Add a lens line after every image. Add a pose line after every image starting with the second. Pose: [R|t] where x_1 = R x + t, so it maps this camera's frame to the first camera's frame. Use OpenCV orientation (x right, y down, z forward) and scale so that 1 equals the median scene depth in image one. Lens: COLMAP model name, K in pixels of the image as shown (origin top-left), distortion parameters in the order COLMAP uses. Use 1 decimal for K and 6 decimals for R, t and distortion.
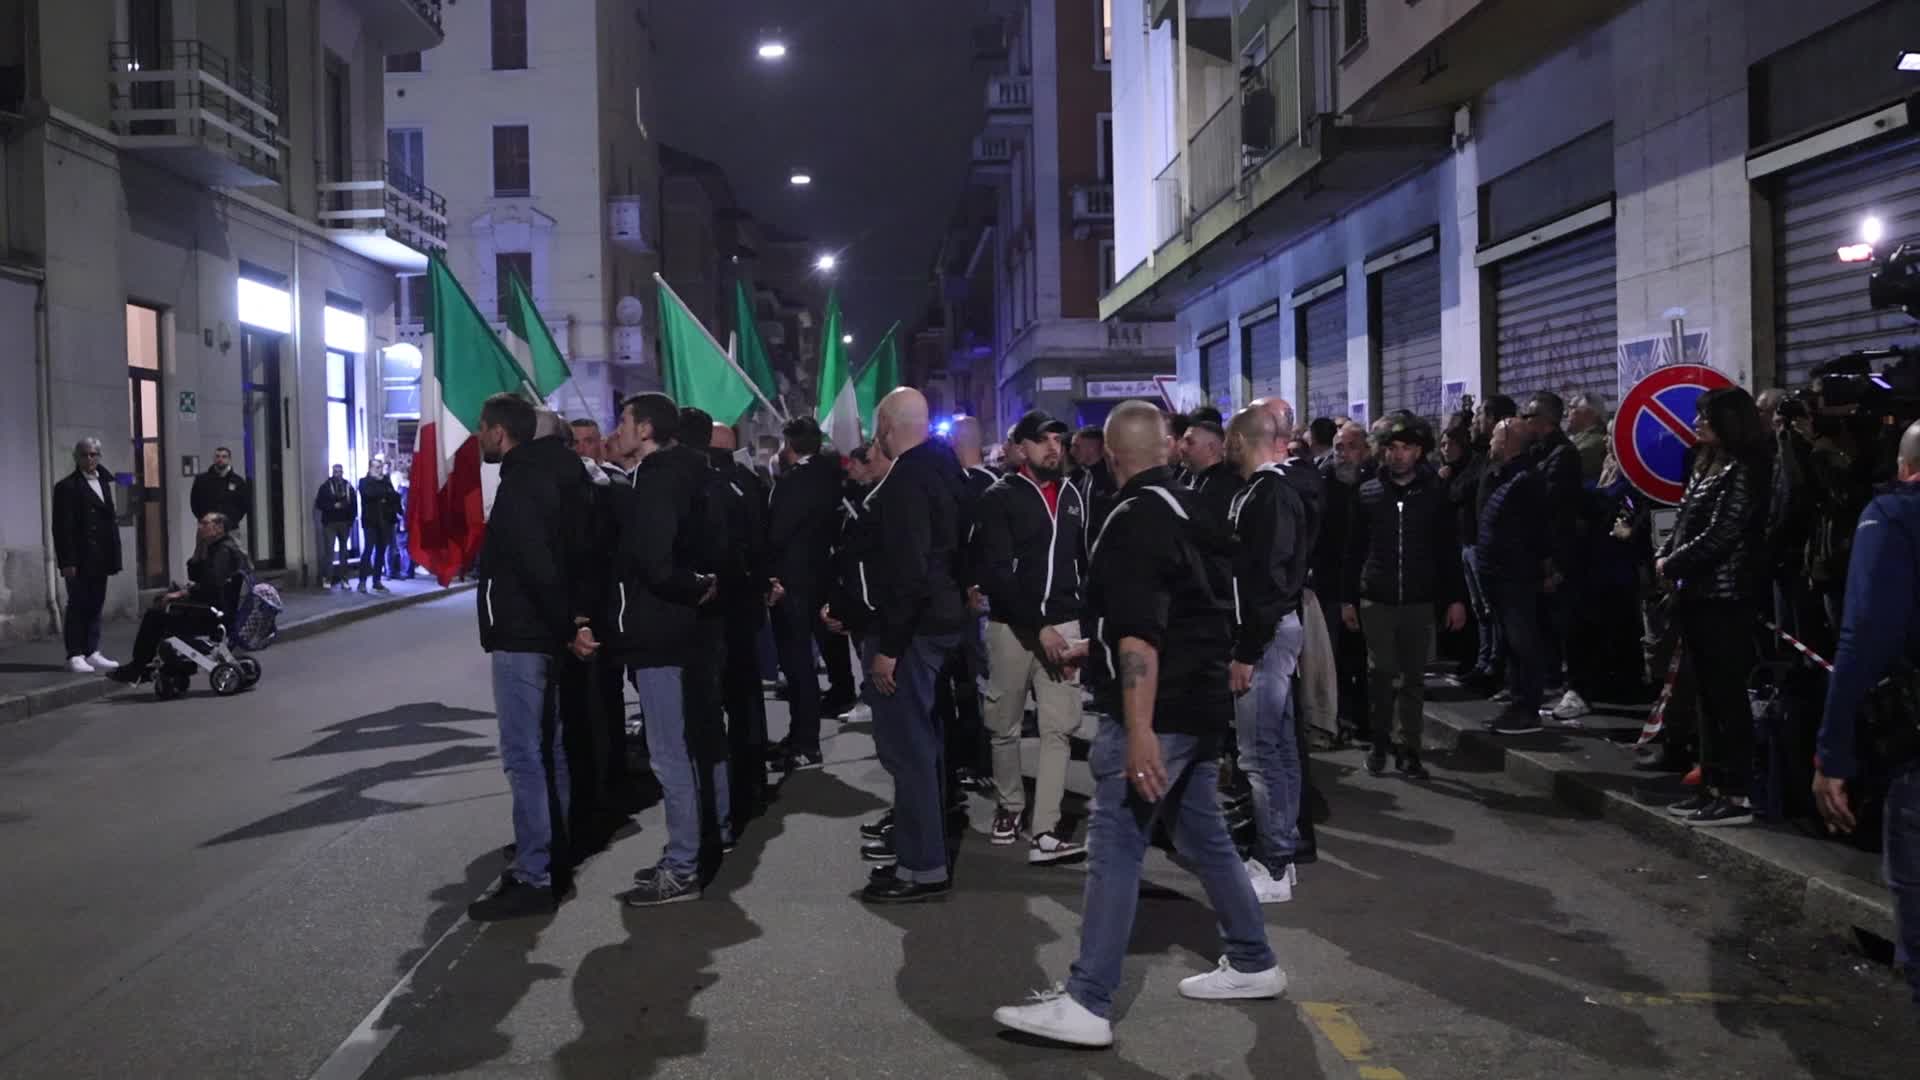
lens RADIAL K [[1920.2, 0, 919.7], [0, 1920.2, 537.3], [0, 0, 1]] dist [-0.093567, 0.019221]
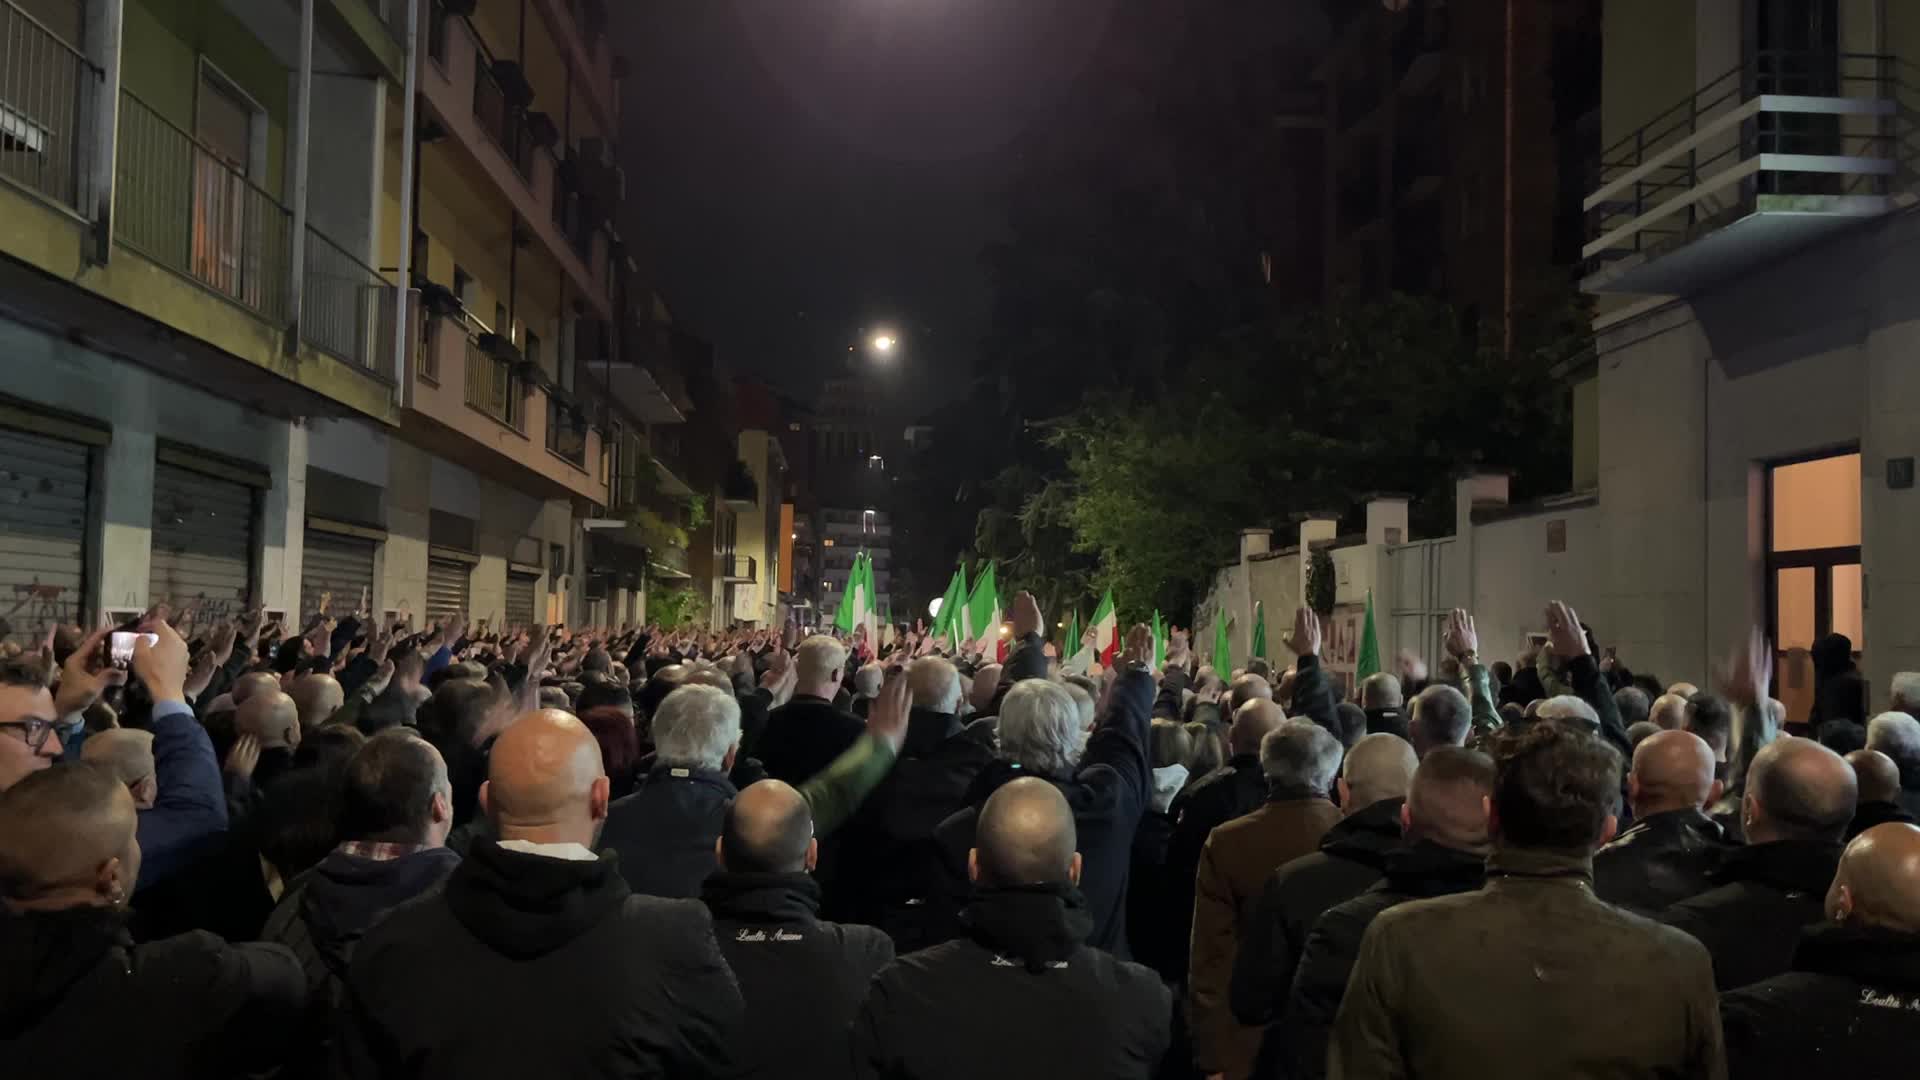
lens RADIAL K [[1873.8, 0, 960.0], [0, 1873.8, 540.0], [0, 0, 1]] dist [-0.092136, 0.005853]
pose [[-0.999503, 0.000179, -0.031536, -0.055020], [0.000758, 0.999832, -0.018338, -0.058030], [0.031528, -0.018352, -0.999334, 1.194493]]
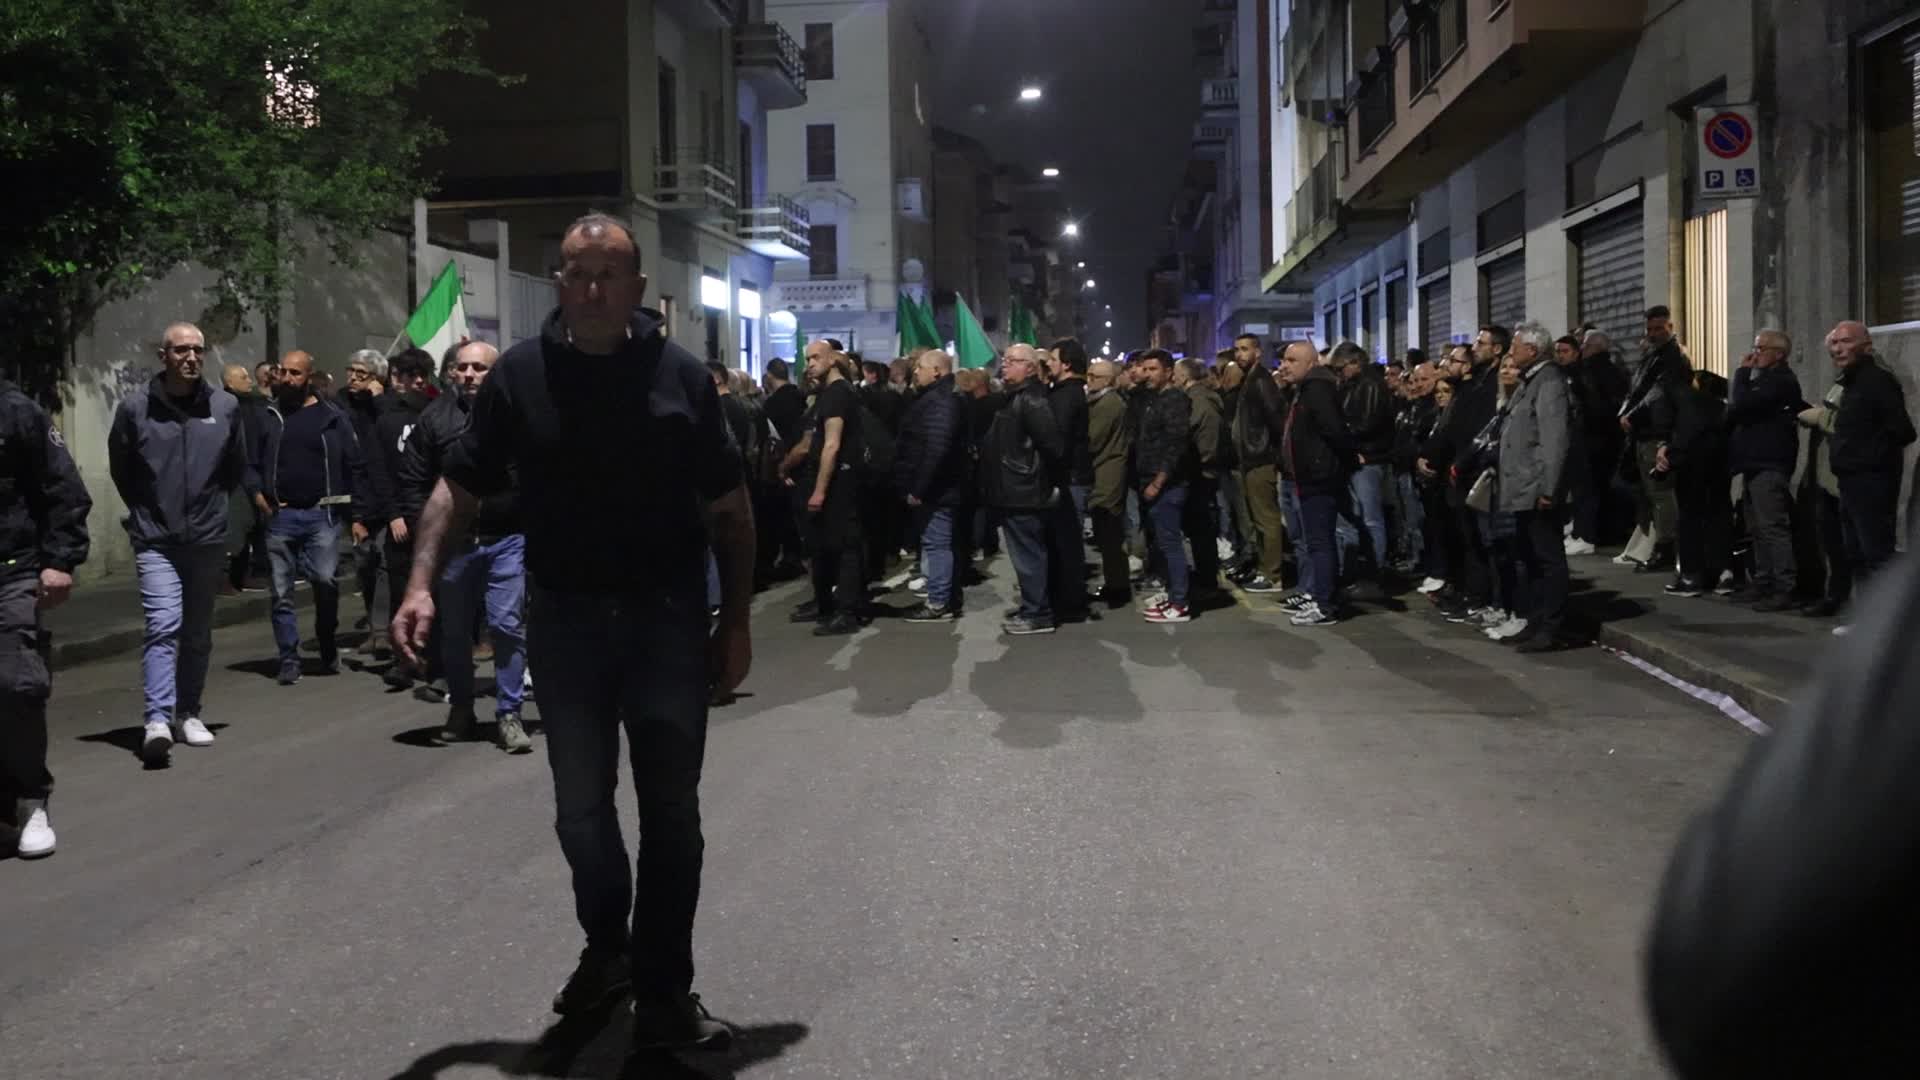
lens RADIAL K [[1876.1, 0, 923.4], [0, 1876.1, 495.9], [0, 0, 1]] dist [-0.083276, 0.030428]
pose [[0.991864, 0.009725, -0.126933, 0.026047], [-0.007677, 0.999832, 0.016617, 0.018256], [0.127074, -0.015508, 0.991772, -0.463761]]
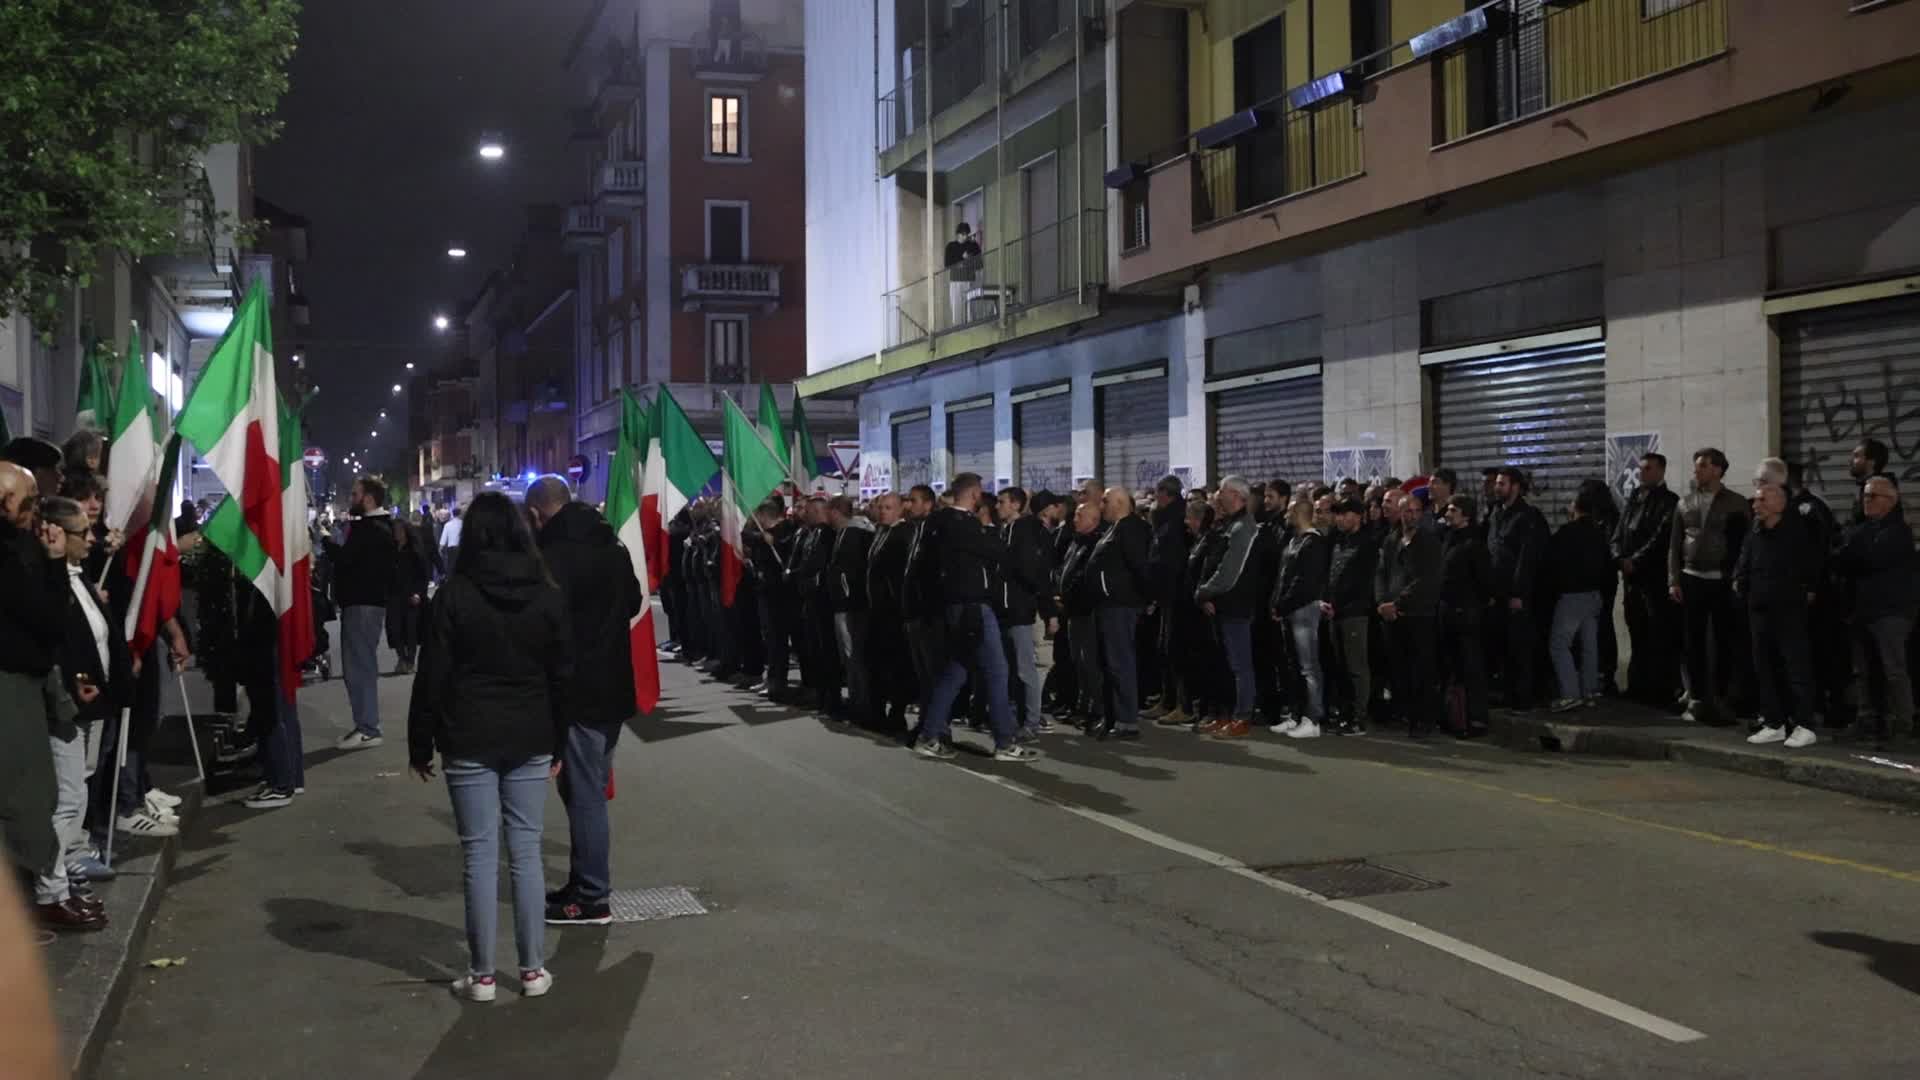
lens RADIAL K [[1920.2, 0, 919.7], [0, 1920.2, 537.3], [0, 0, 1]] dist [-0.093567, 0.019221]
pose [[0.962701, 0.008853, 0.270422, -0.179662], [-0.001994, 0.999670, -0.025628, 0.006806], [-0.270560, 0.024133, 0.962401, -0.214830]]
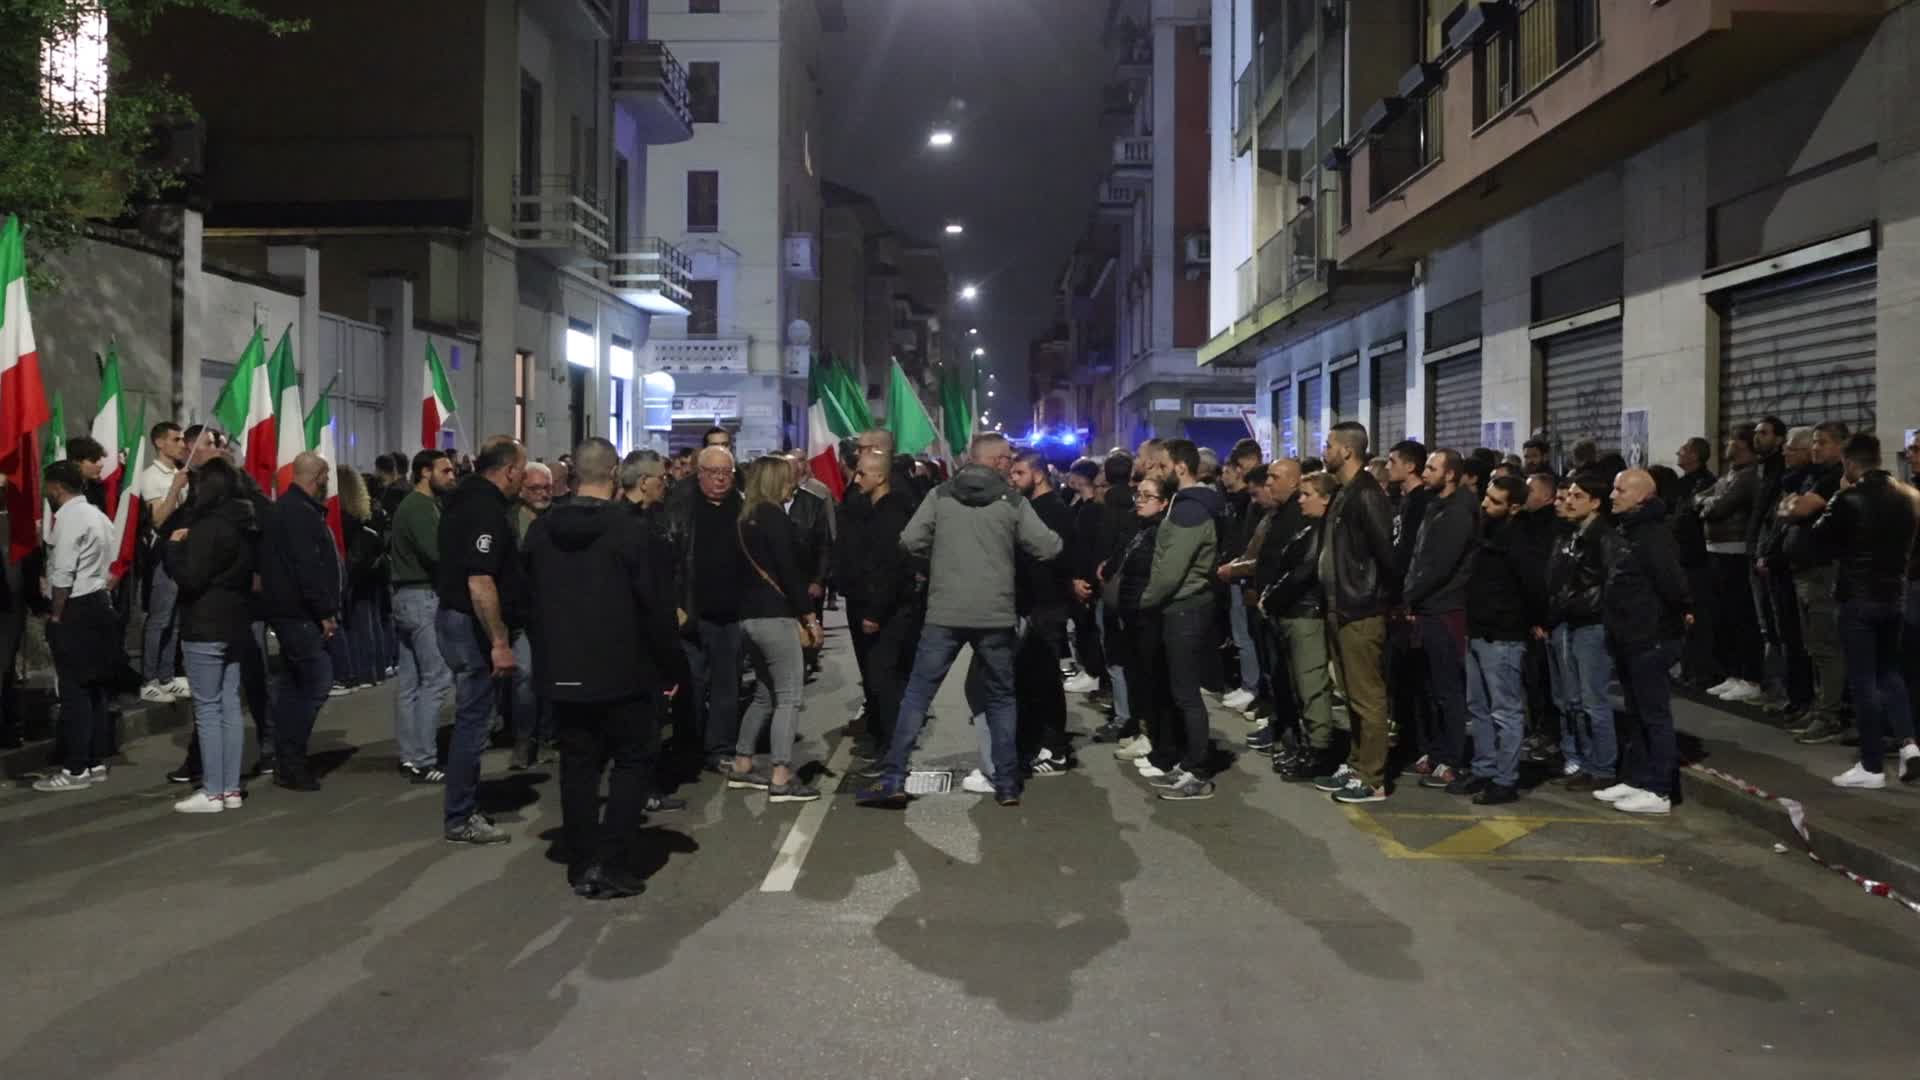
lens RADIAL K [[1904.8, 0, 959.2], [0, 1904.8, 492.8], [0, 0, 1]] dist [-0.077309, 0.011694]
pose [[0.998799, 0.026618, -0.041131, -0.011354], [-0.027571, 0.999360, -0.022791, 0.005148], [0.040498, 0.023898, 0.998894, -0.305414]]
